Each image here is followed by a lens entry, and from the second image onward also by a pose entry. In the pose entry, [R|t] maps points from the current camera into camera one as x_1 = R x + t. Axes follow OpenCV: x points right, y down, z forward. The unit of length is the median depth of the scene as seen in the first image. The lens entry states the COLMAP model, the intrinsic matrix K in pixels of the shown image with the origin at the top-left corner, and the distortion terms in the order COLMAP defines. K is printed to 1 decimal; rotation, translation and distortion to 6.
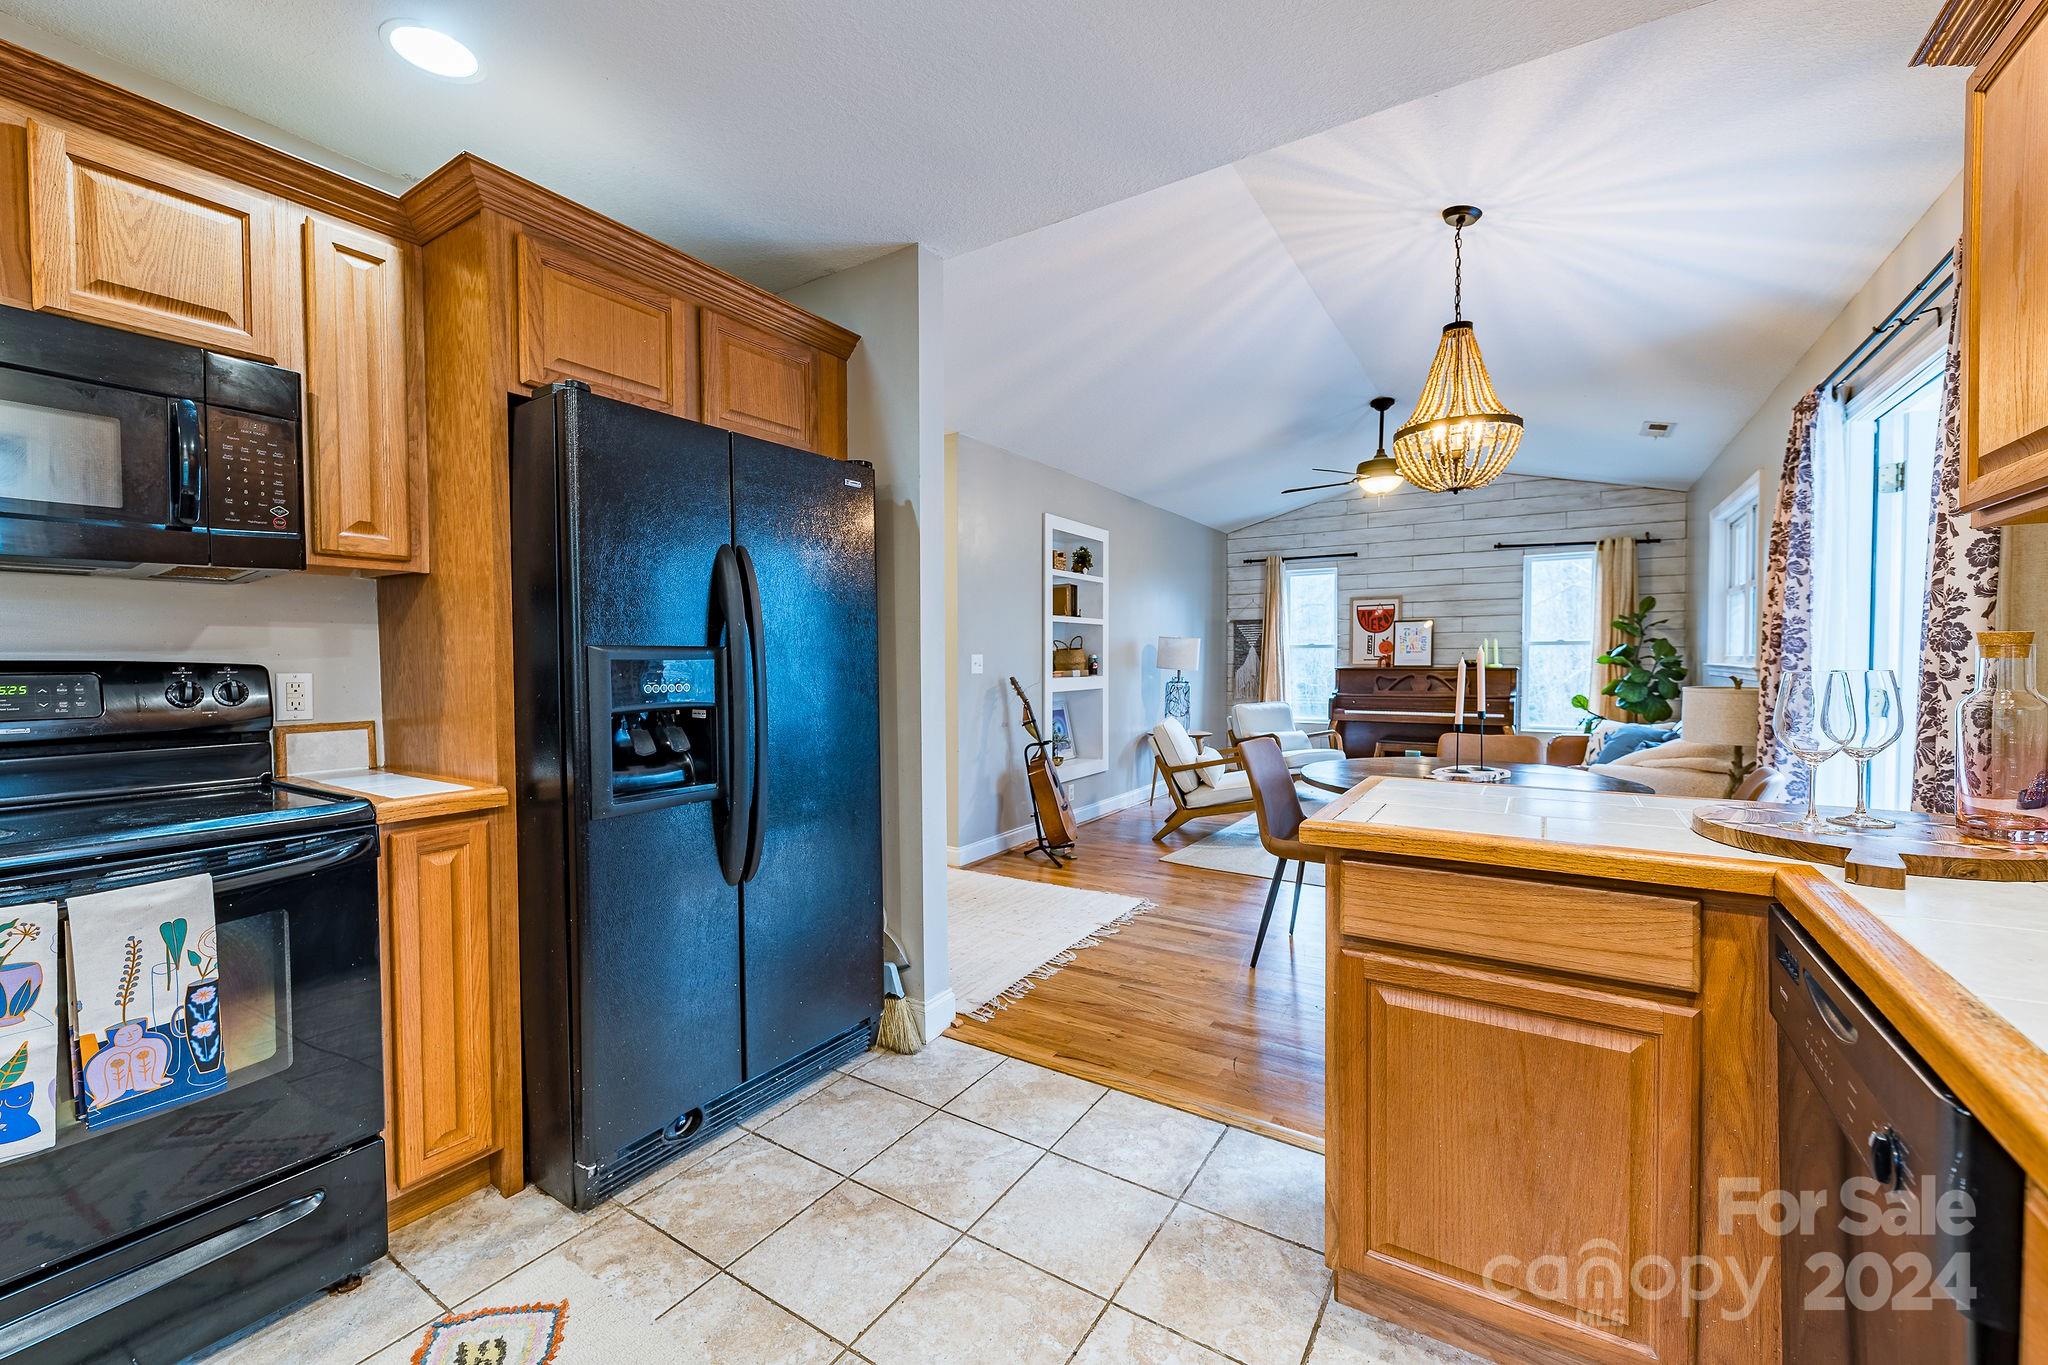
lens RADIAL K [[841.1, 0, 1015.1], [0, 841.1, 681.8], [0, 0, 1]] dist [0.010345, -0.005239]
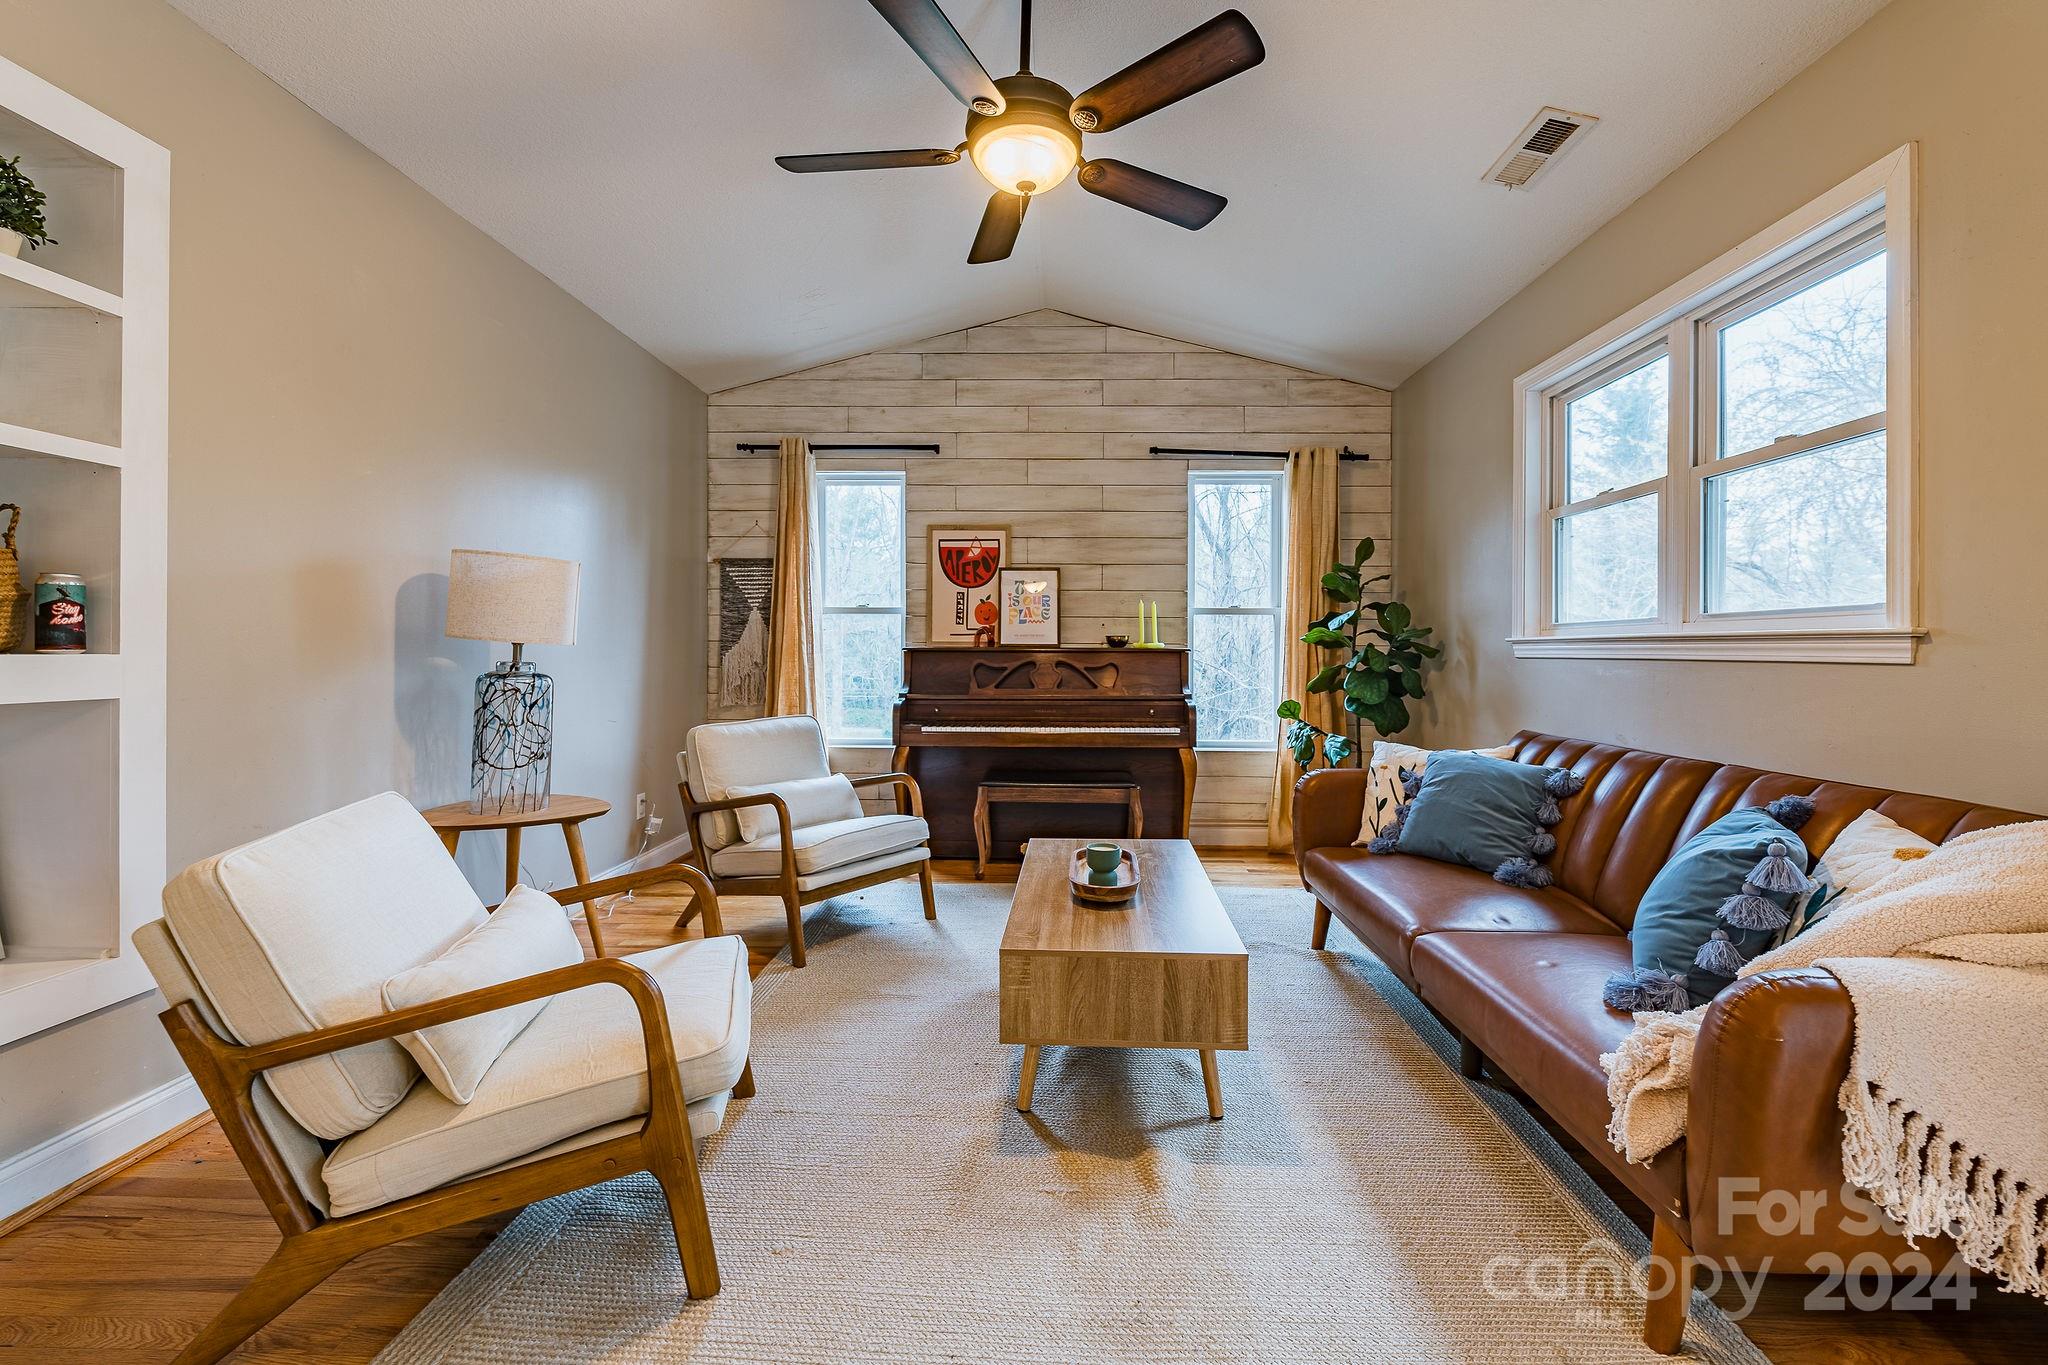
lens RADIAL K [[841.1, 0, 1052.4], [0, 841.1, 657.2], [0, 0, 1]] dist [0.010345, -0.005239]
pose [[0.850207, 0.005458, 0.526420, 0.182462], [0.006236, 0.999772, -0.020437, 0.001352], [-0.526412, 0.020658, 0.849979, 0.506523]]
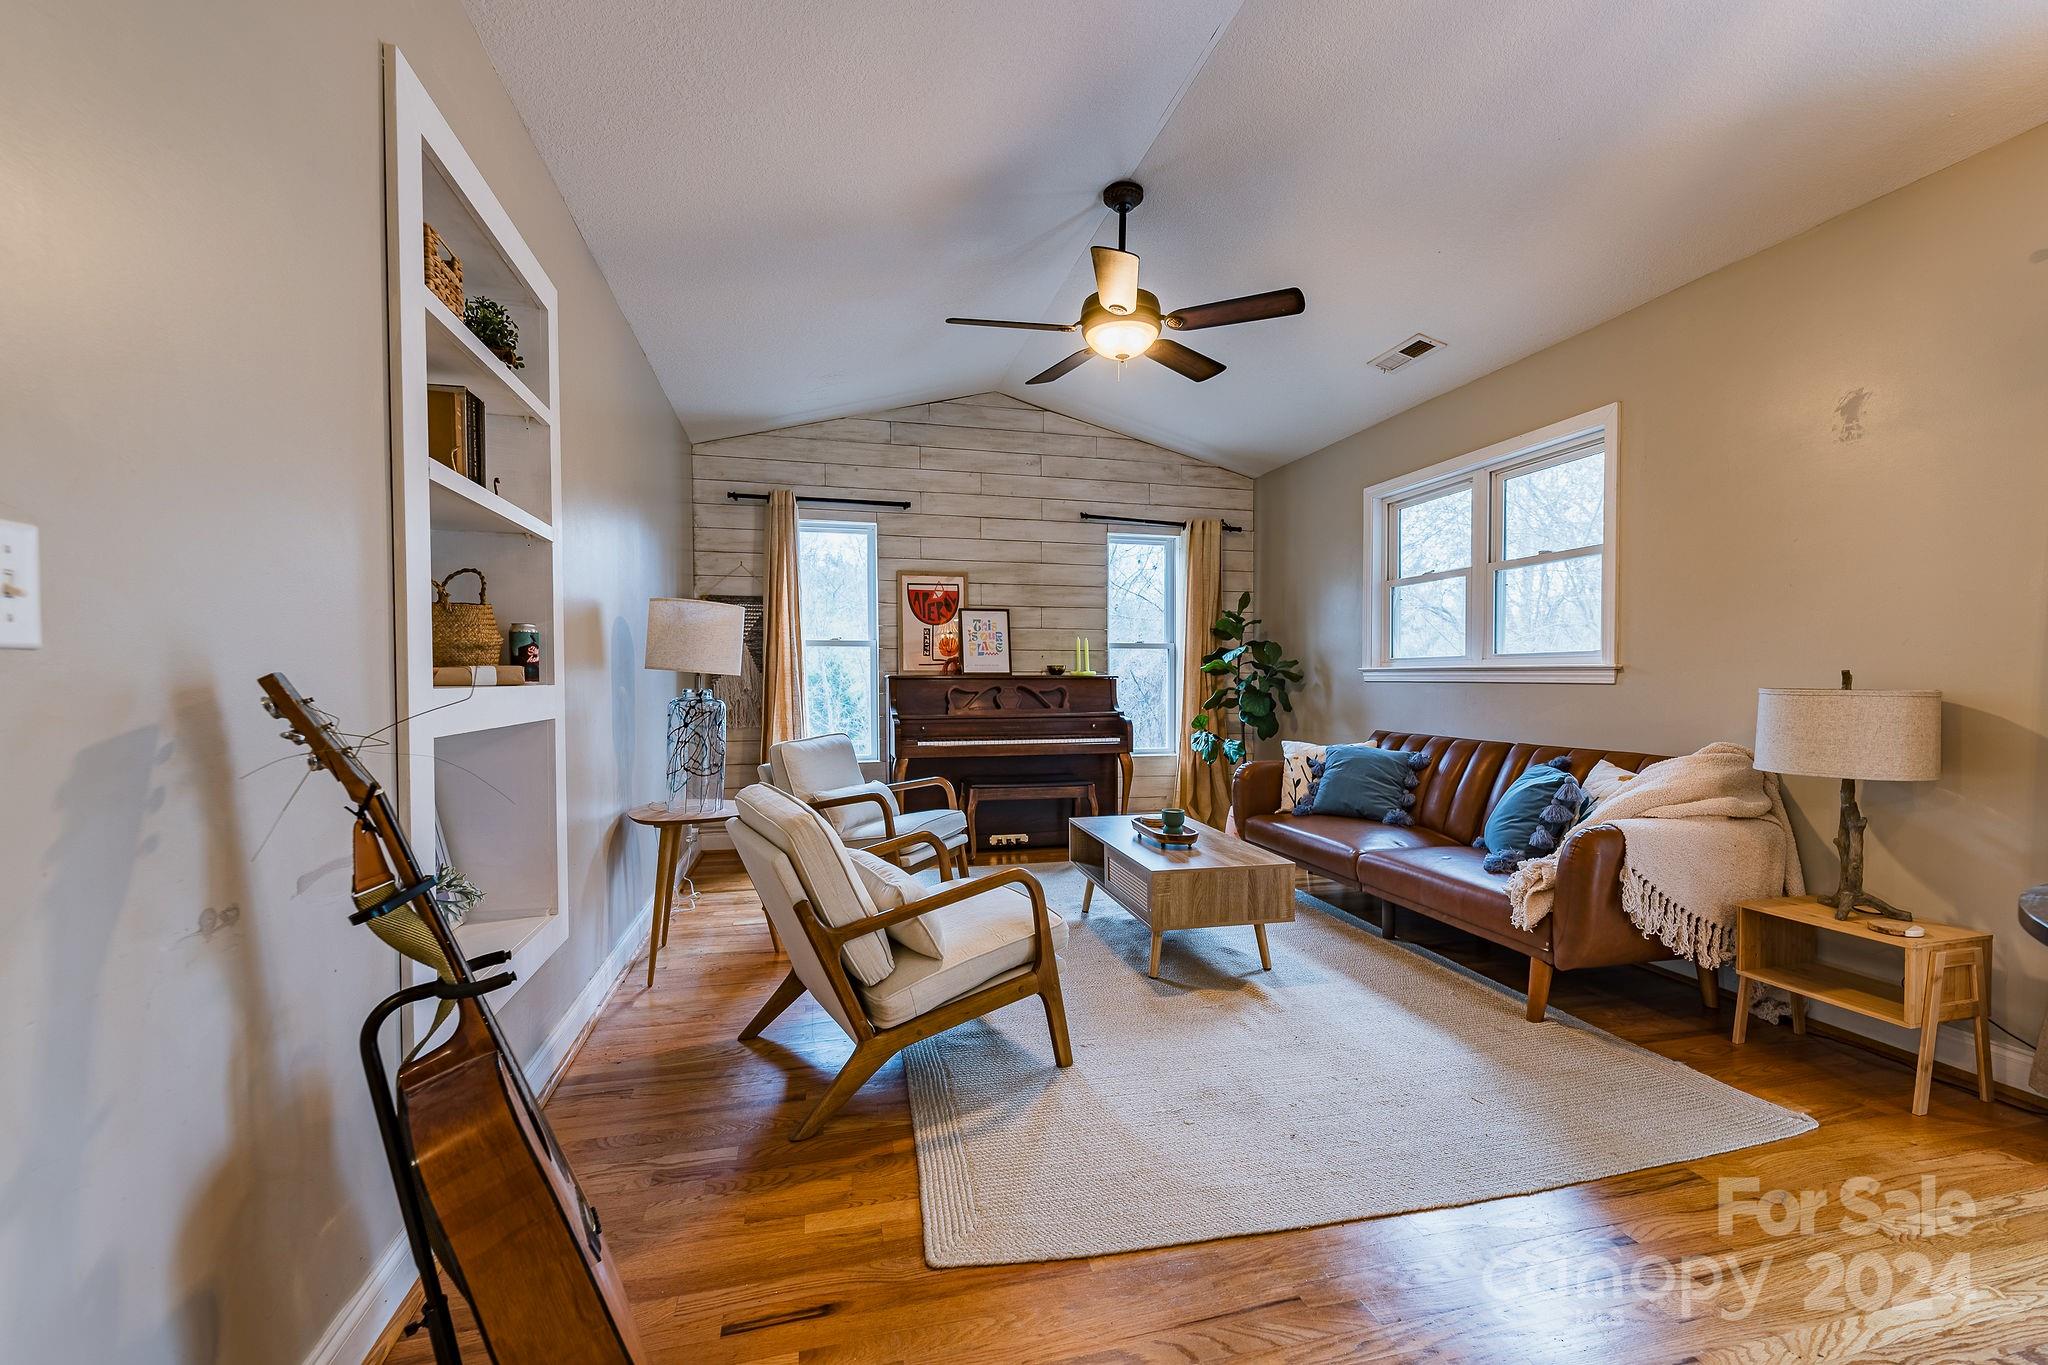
lens RADIAL K [[841.1, 0, 1034.1], [0, 841.1, 701.7], [0, 0, 1]] dist [0.010345, -0.005239]
pose [[0.676933, -0.015759, 0.735876, -0.018944], [0.017595, 0.999832, 0.005226, 0.001810], [-0.735834, 0.009410, 0.677096, 0.505566]]
